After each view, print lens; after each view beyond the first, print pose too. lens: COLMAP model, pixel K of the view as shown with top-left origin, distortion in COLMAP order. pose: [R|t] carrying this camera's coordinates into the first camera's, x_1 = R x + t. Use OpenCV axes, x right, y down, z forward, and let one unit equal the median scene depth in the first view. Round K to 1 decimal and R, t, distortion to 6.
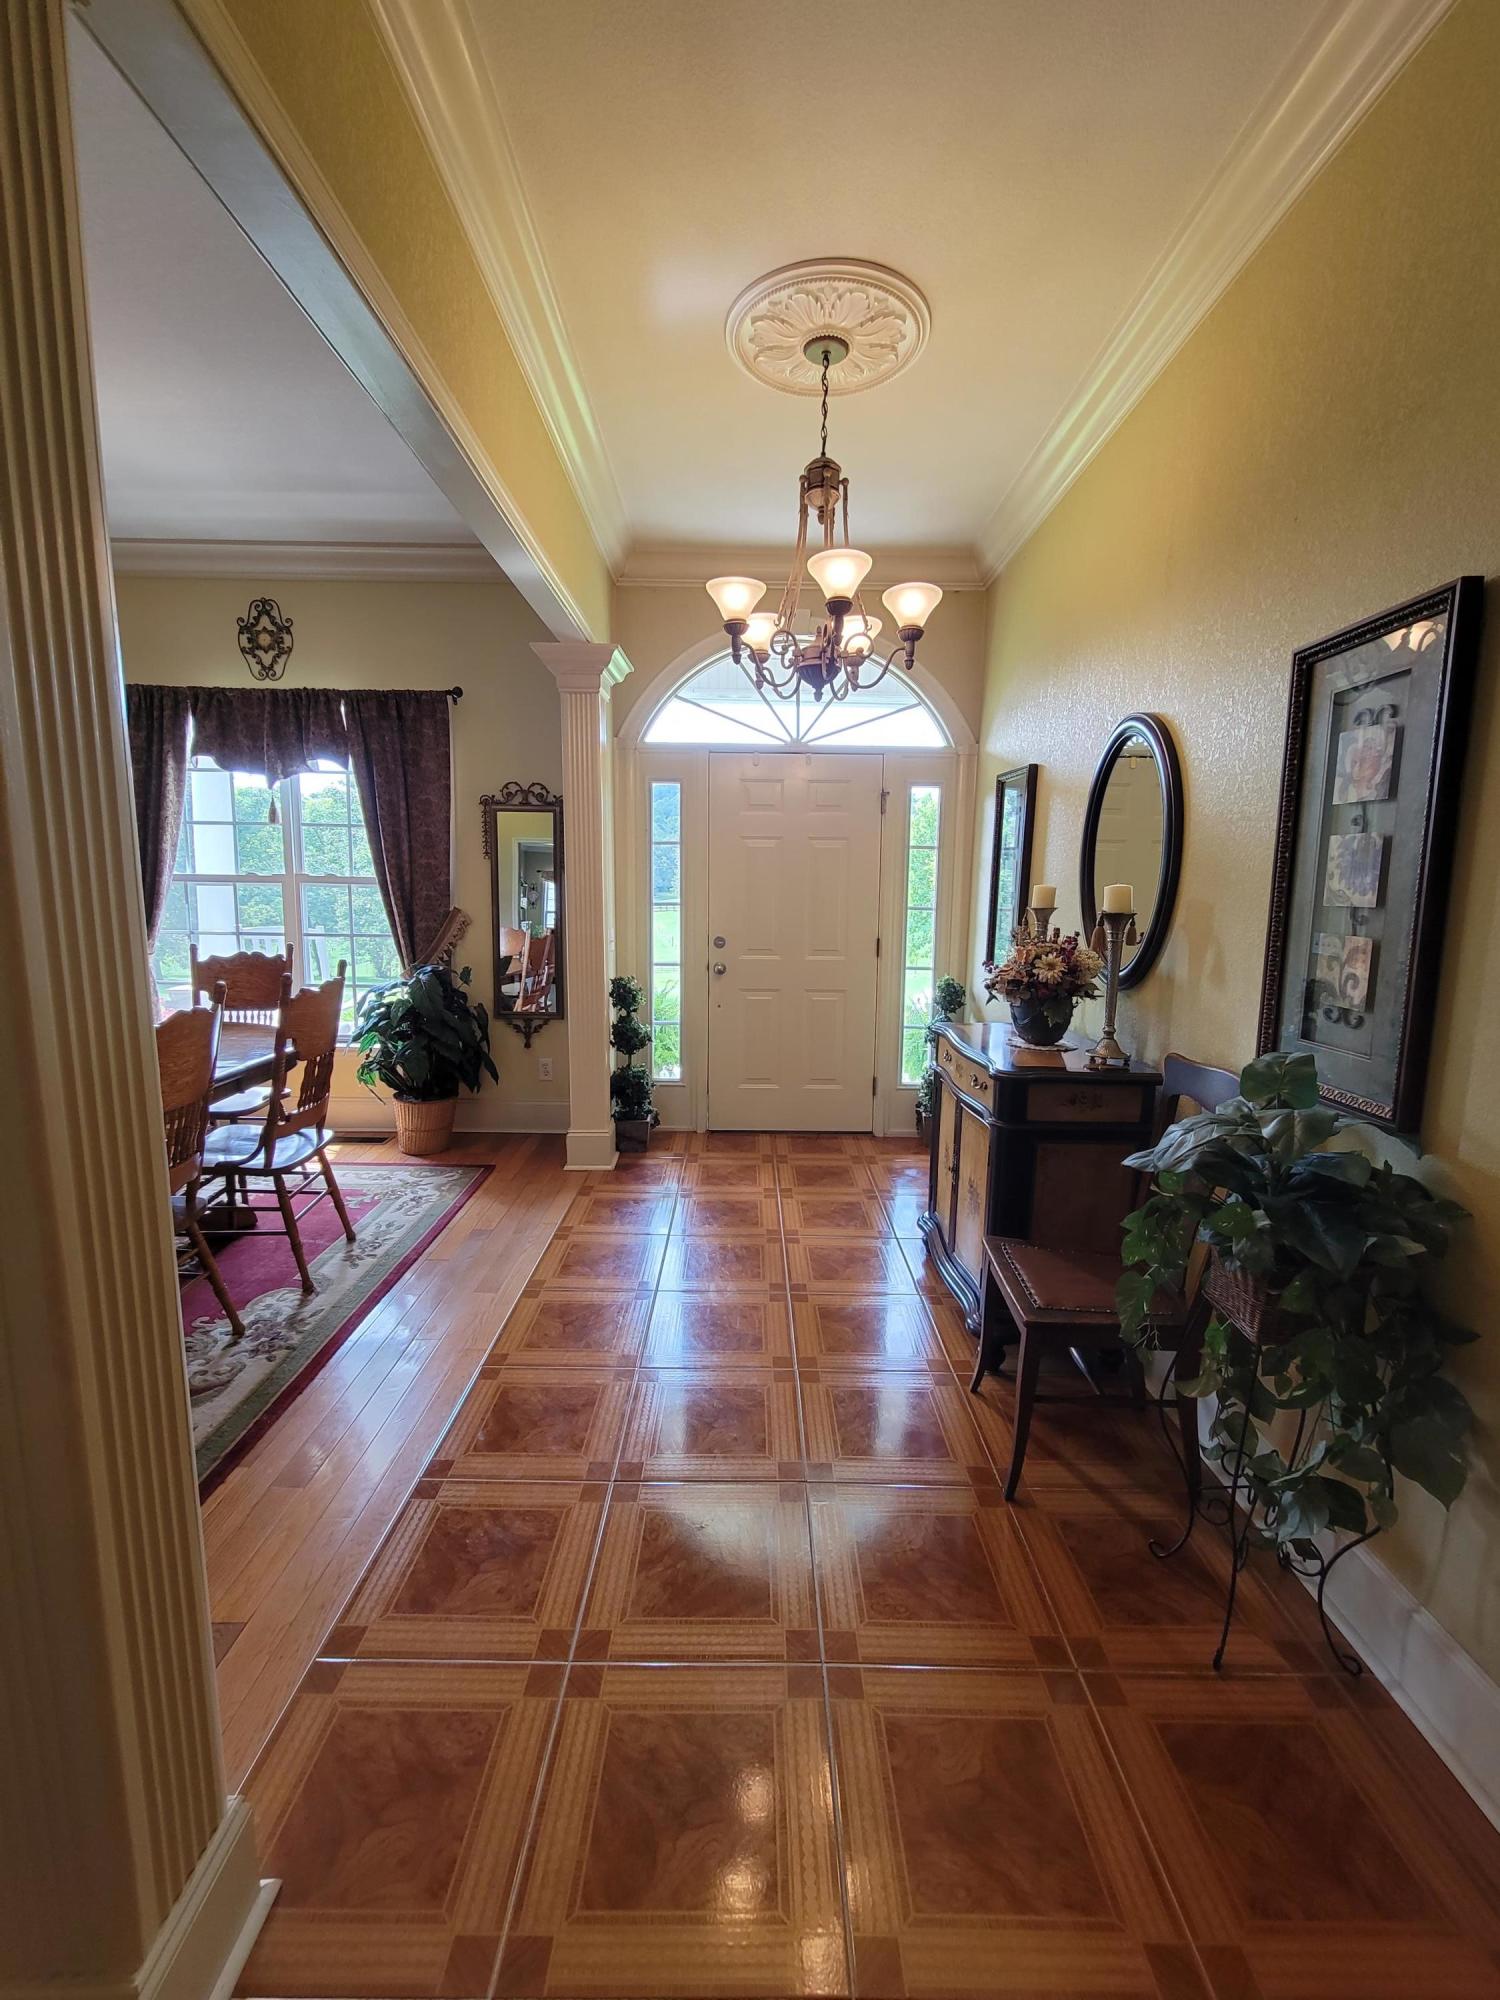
lens RADIAL K [[808.8, 0, 752.8], [0, 808.8, 1006.4], [0, 0, 1]] dist [0.000738, -0.006030]
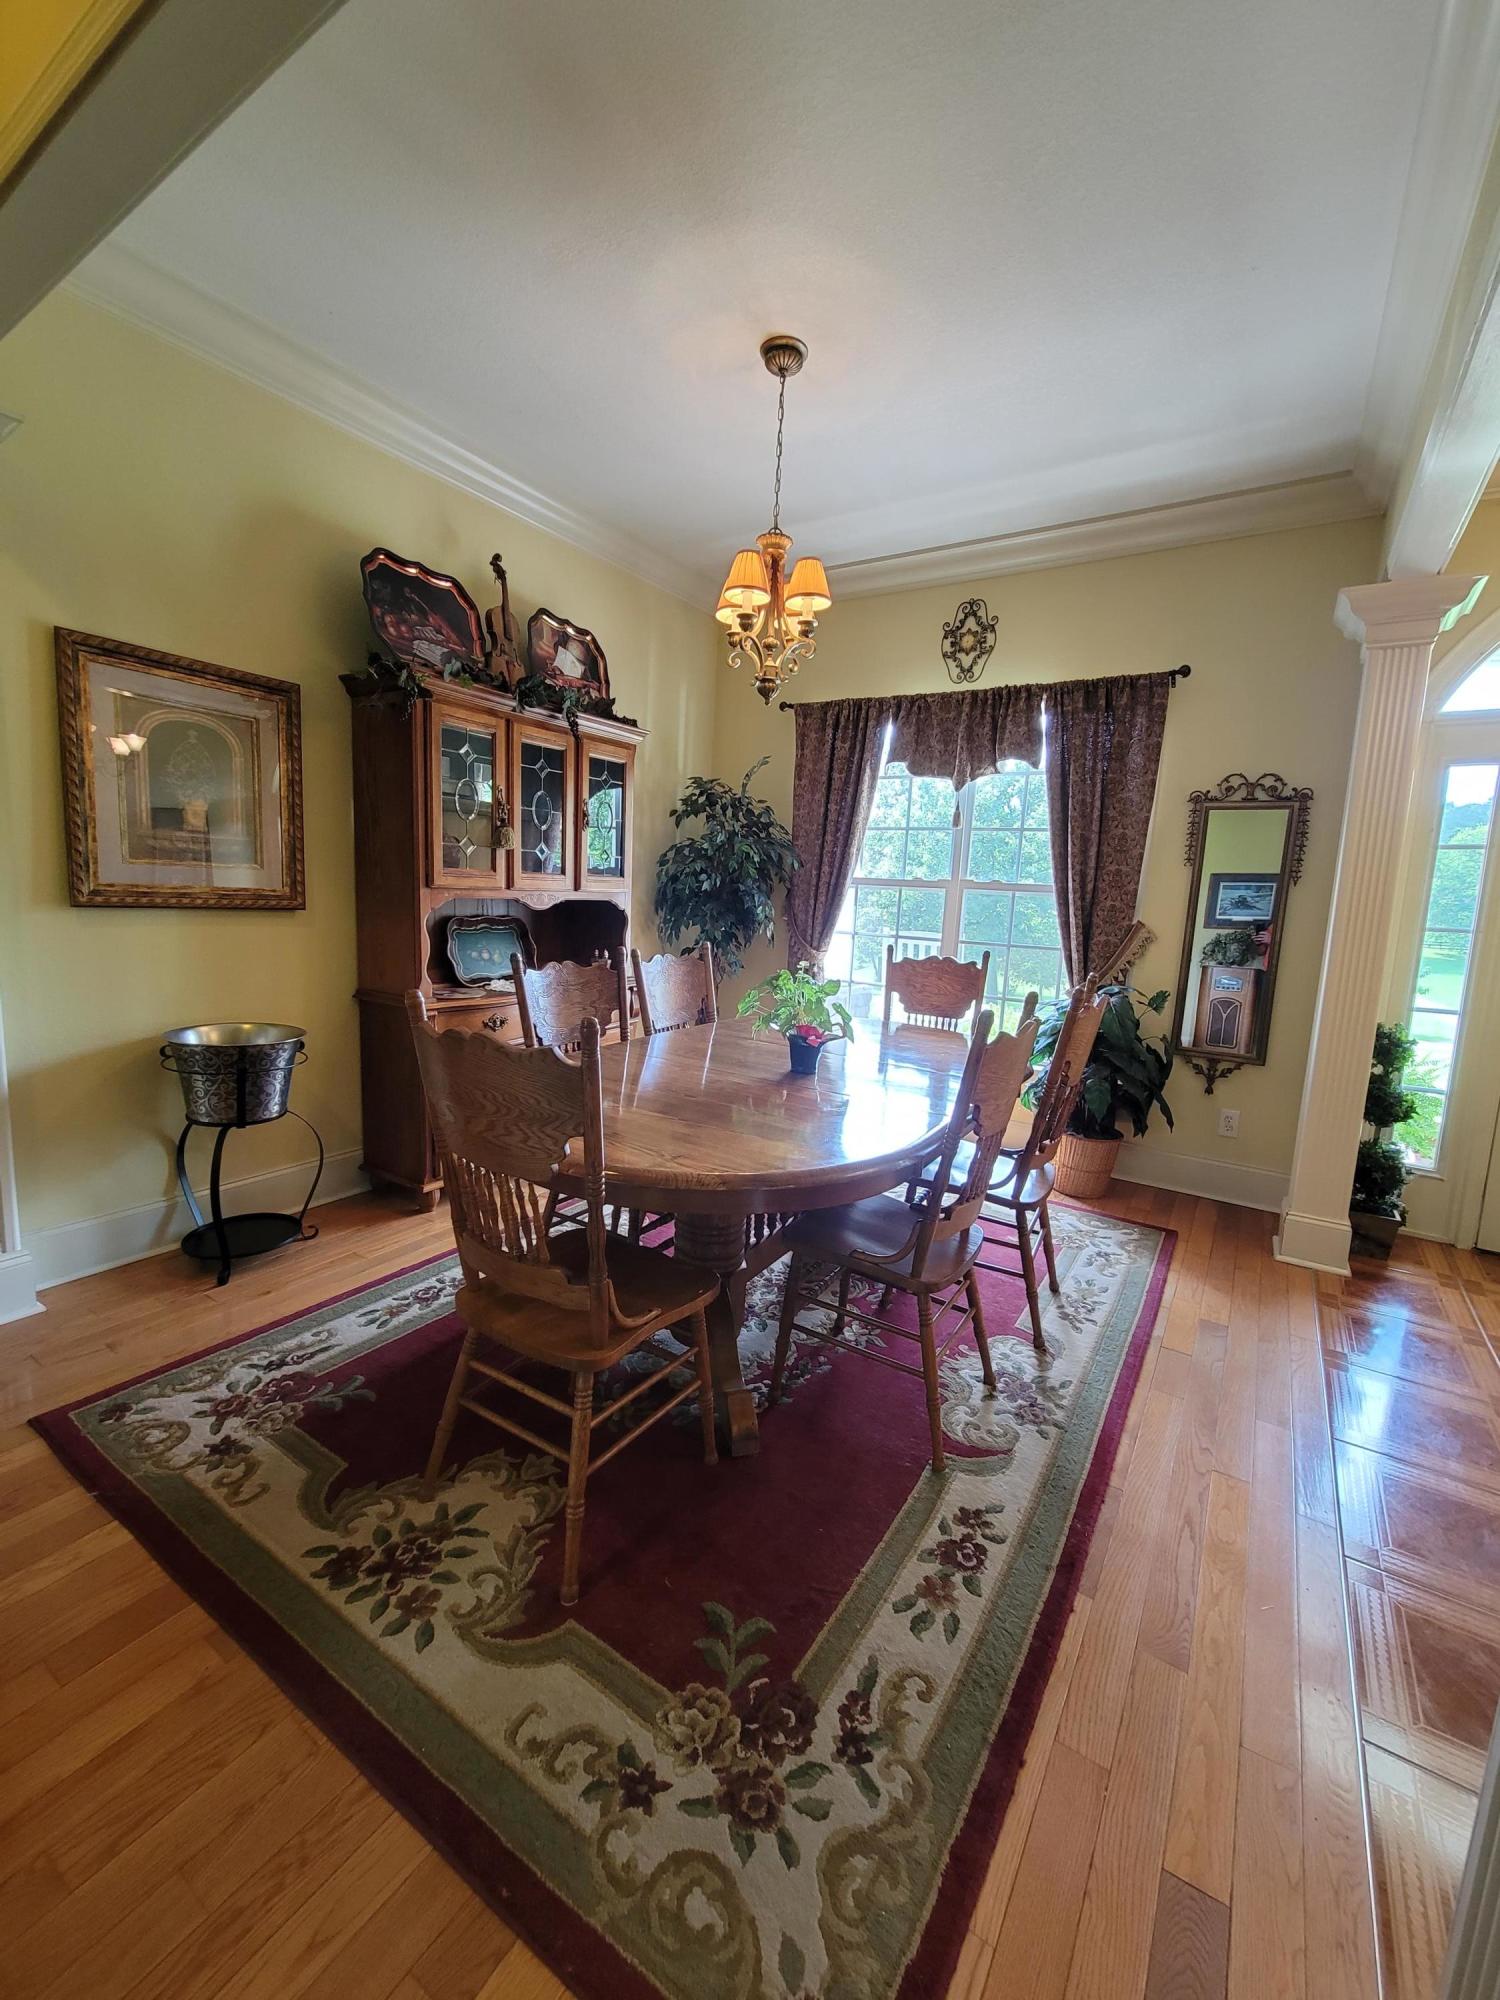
lens RADIAL K [[808.8, 0, 752.8], [0, 808.8, 1006.4], [0, 0, 1]] dist [0.000738, -0.006030]
pose [[0.838569, 0.102777, -0.535012, -0.251892], [-0.114113, 0.993396, 0.011976, 0.005926], [0.532710, 0.051009, 0.844759, 0.050388]]
